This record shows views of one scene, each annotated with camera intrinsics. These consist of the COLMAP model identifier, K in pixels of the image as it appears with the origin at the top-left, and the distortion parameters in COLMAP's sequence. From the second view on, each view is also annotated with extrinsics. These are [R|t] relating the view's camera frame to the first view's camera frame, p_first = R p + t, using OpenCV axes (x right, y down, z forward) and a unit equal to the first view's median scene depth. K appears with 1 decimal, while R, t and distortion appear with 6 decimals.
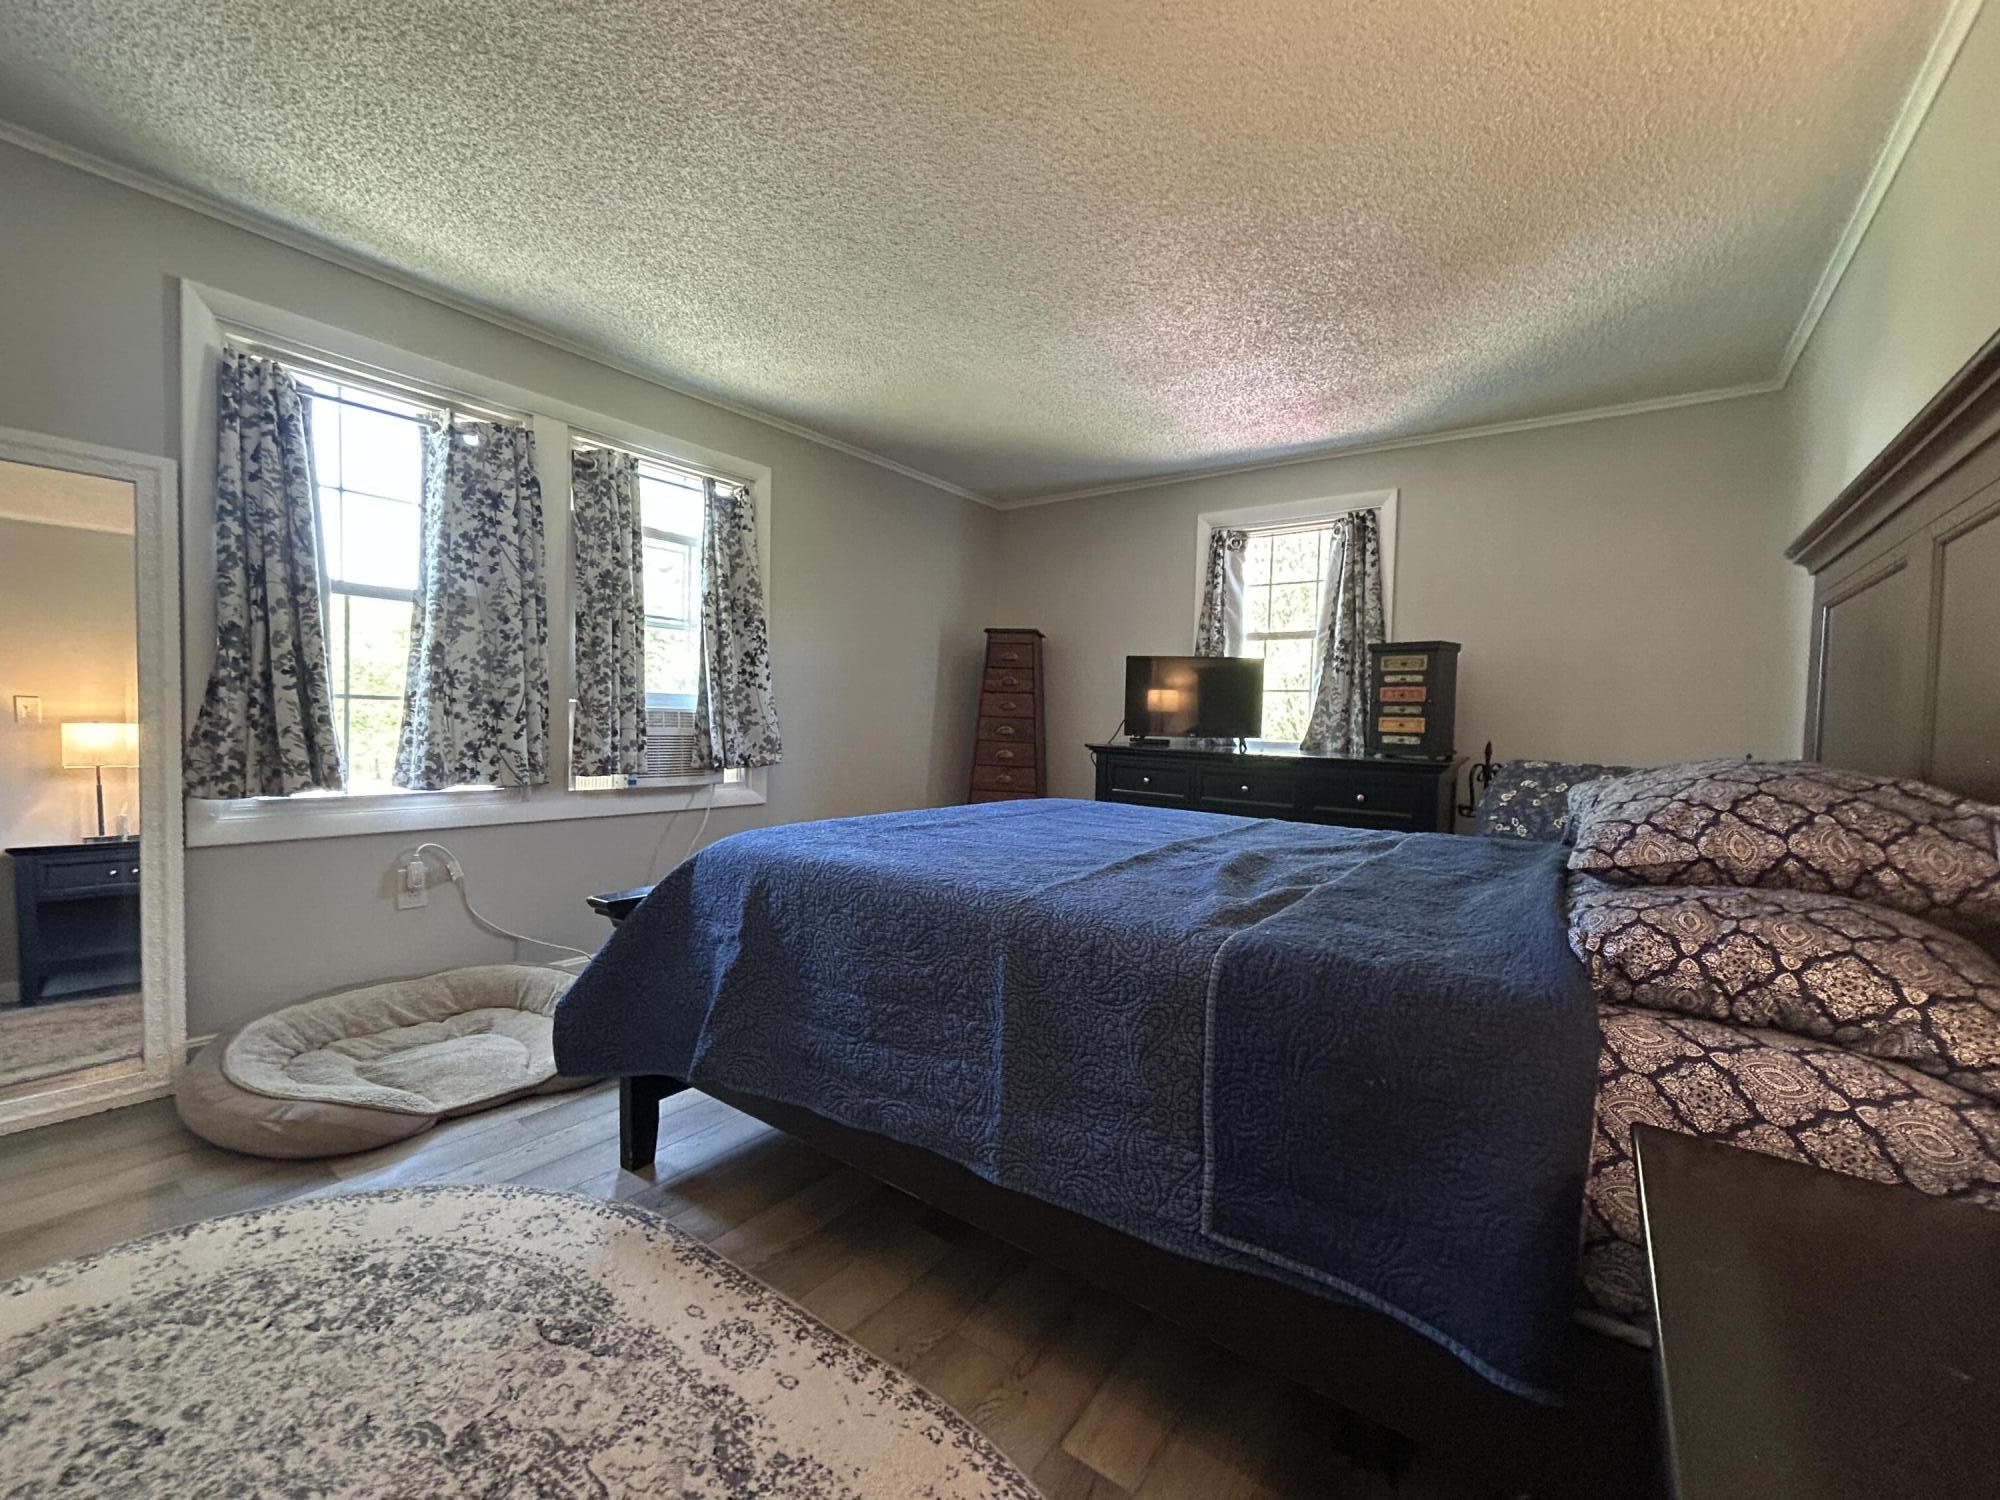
lens RADIAL K [[813.0, 0, 994.1], [0, 813.0, 751.1], [0, 0, 1]] dist [0.001834, 0.001970]
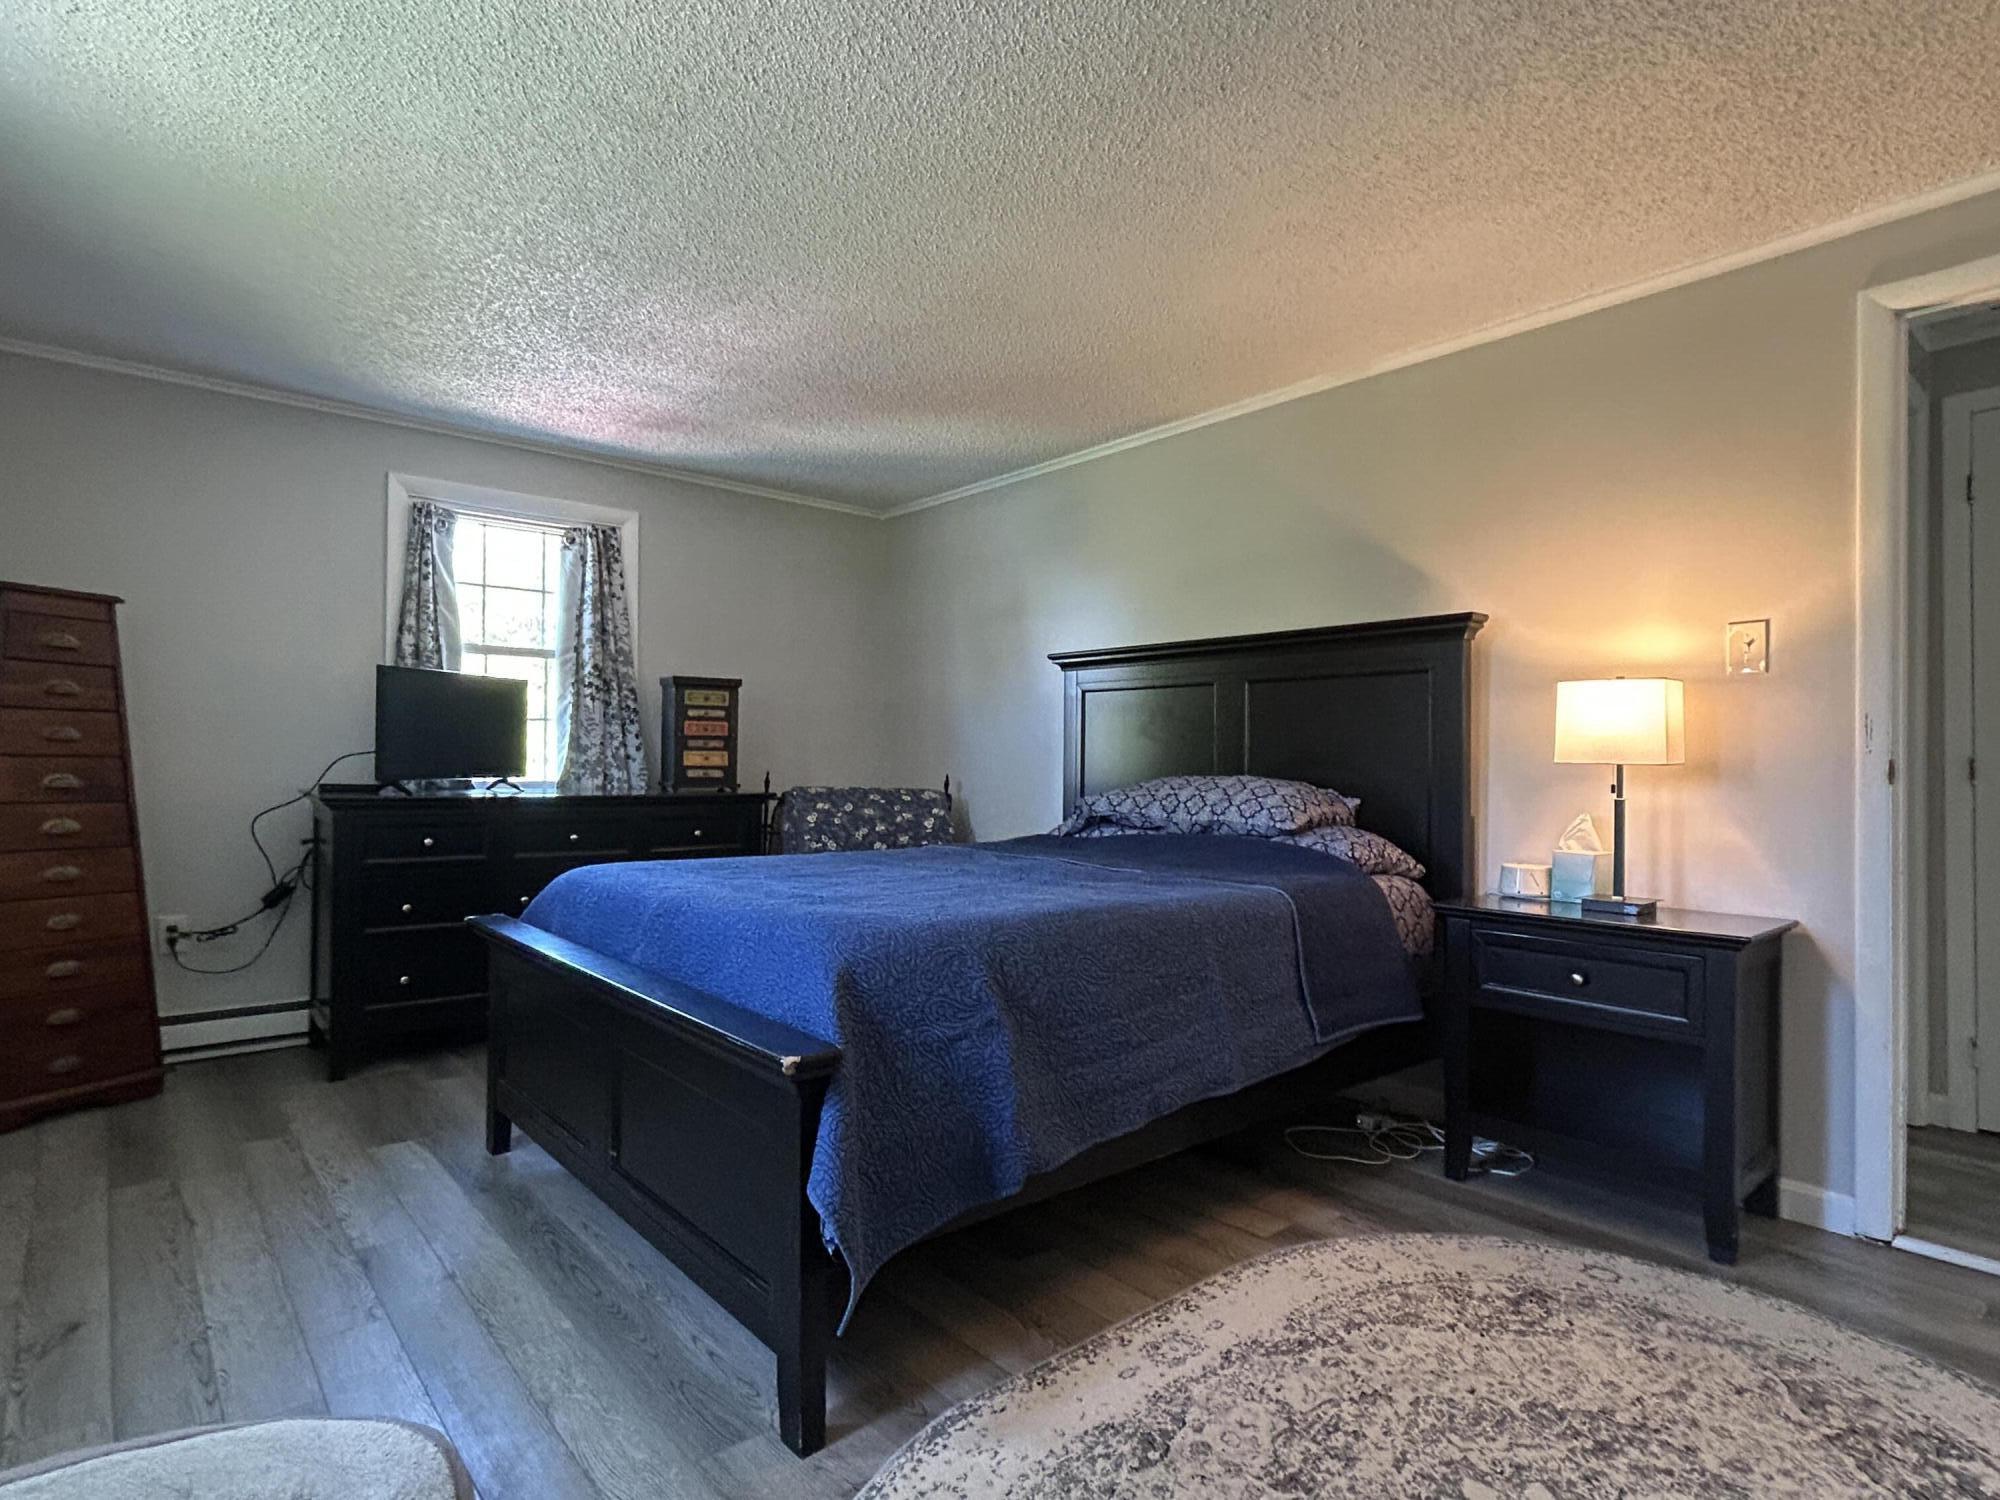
lens RADIAL K [[1033.0, 0, 995.7], [0, 1033.0, 751.8], [0, 0, 1]] dist [-0.003149, 0.000086]
pose [[0.241544, -0.013588, 0.970295, -0.649150], [0.038297, 0.999256, 0.004460, -0.031685], [-0.969634, 0.036082, 0.241885, 0.331799]]
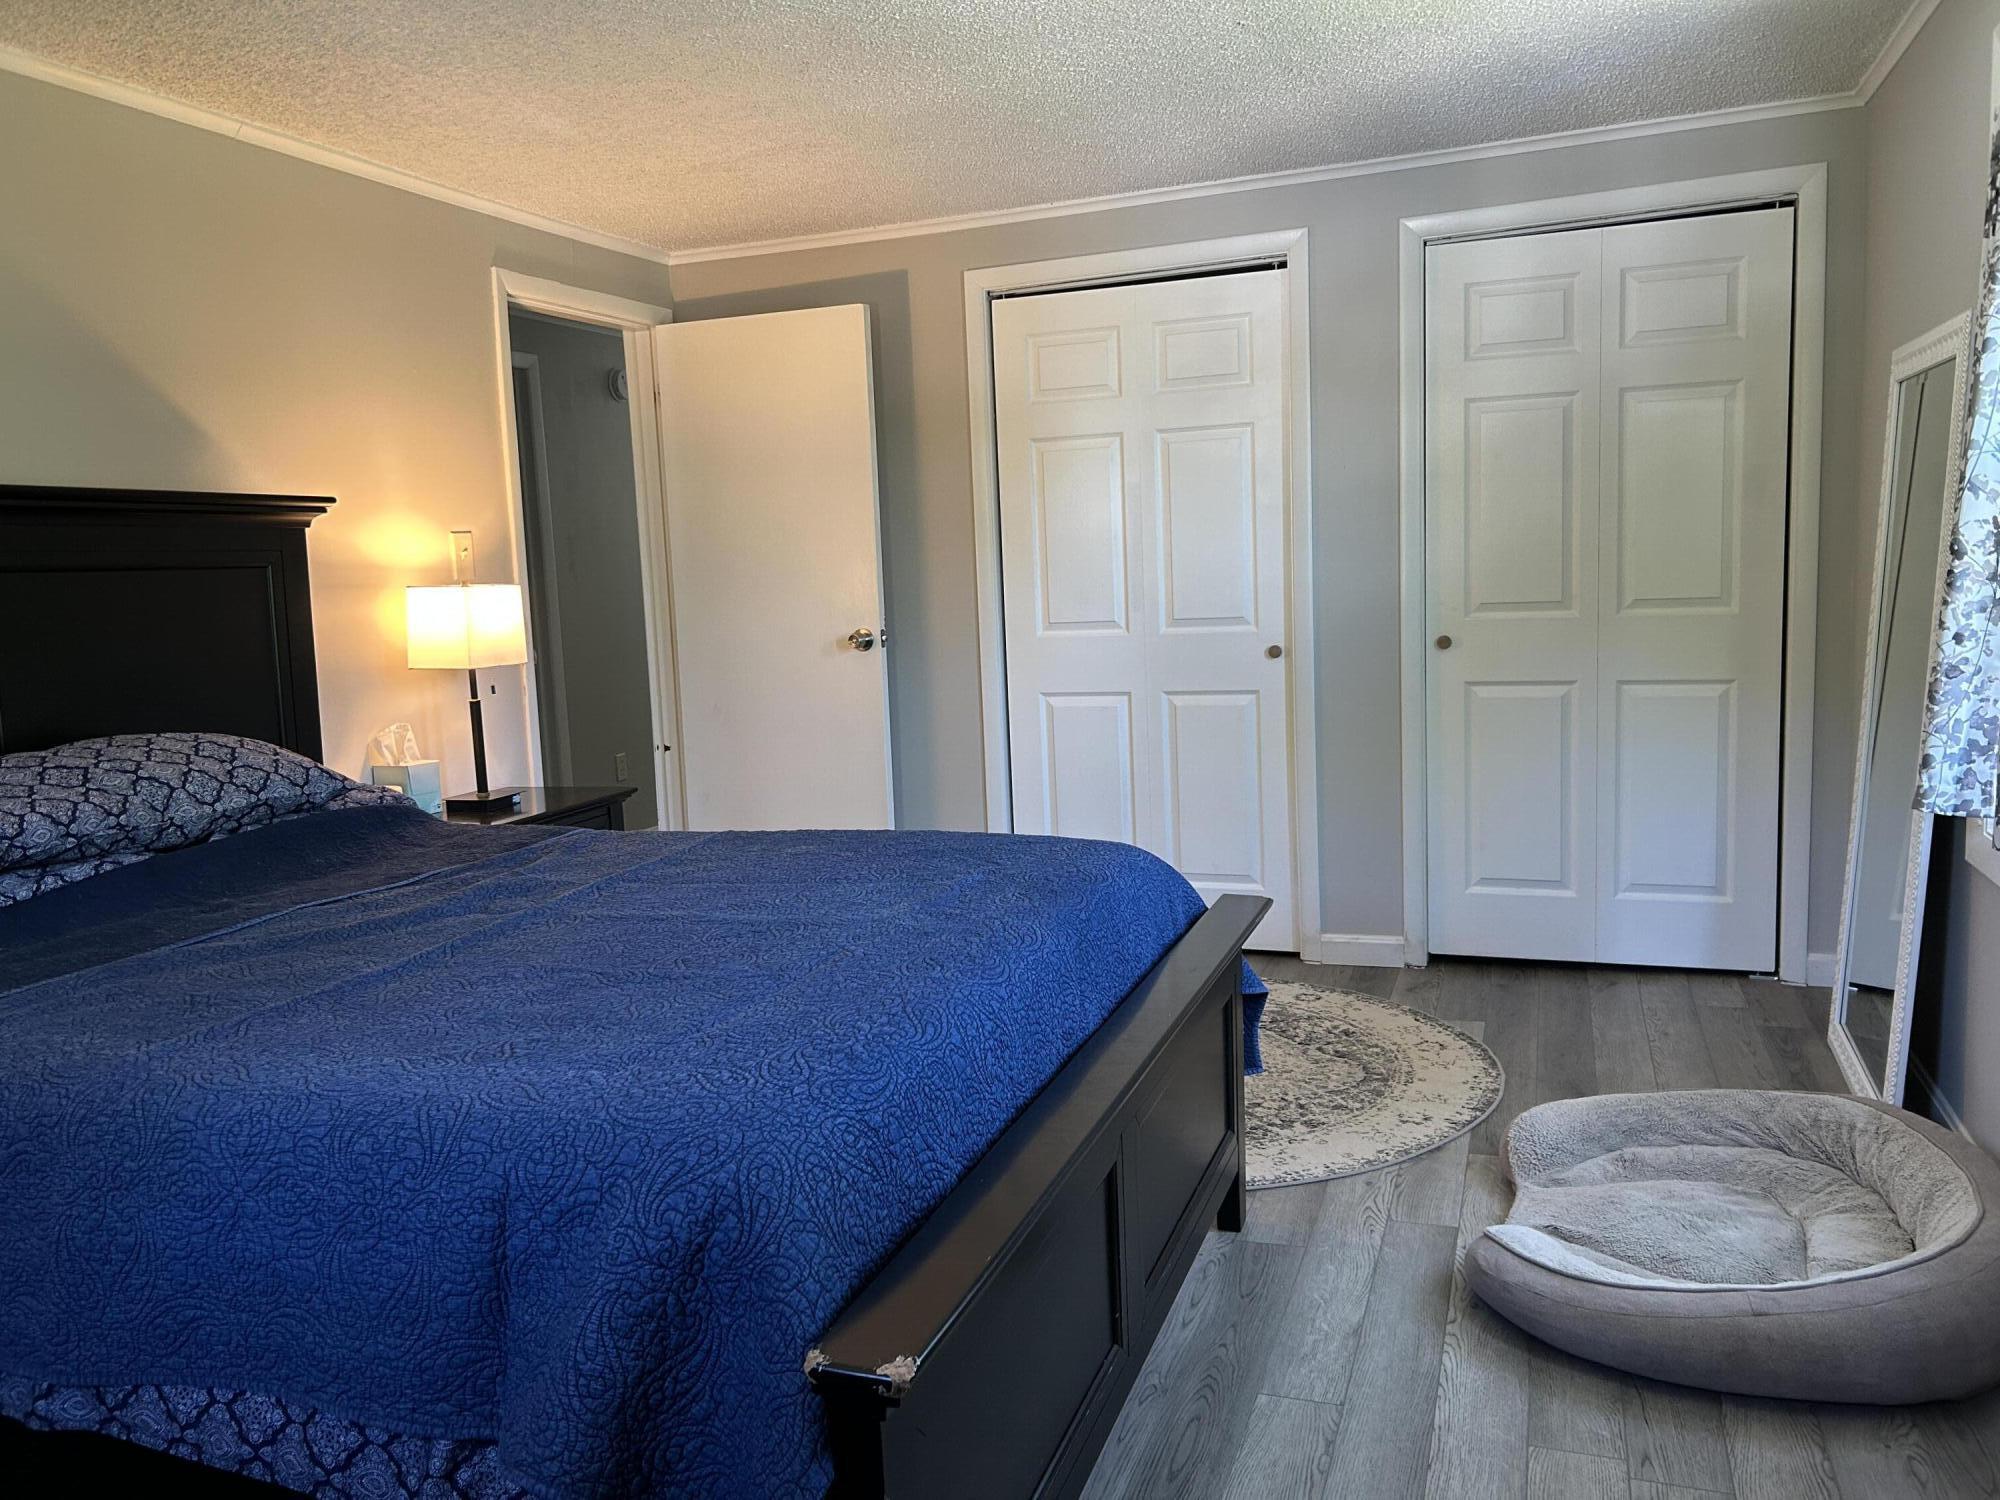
lens RADIAL K [[1530.4, 0, 1001.7], [0, 1530.4, 754.8], [0, 0, 1]] dist [0.059195, -0.019305]
pose [[-0.961266, 0.053638, -0.270354, 0.093691], [0.011478, 0.987821, 0.155170, -0.109345], [0.275385, 0.146056, -0.950174, 1.251459]]
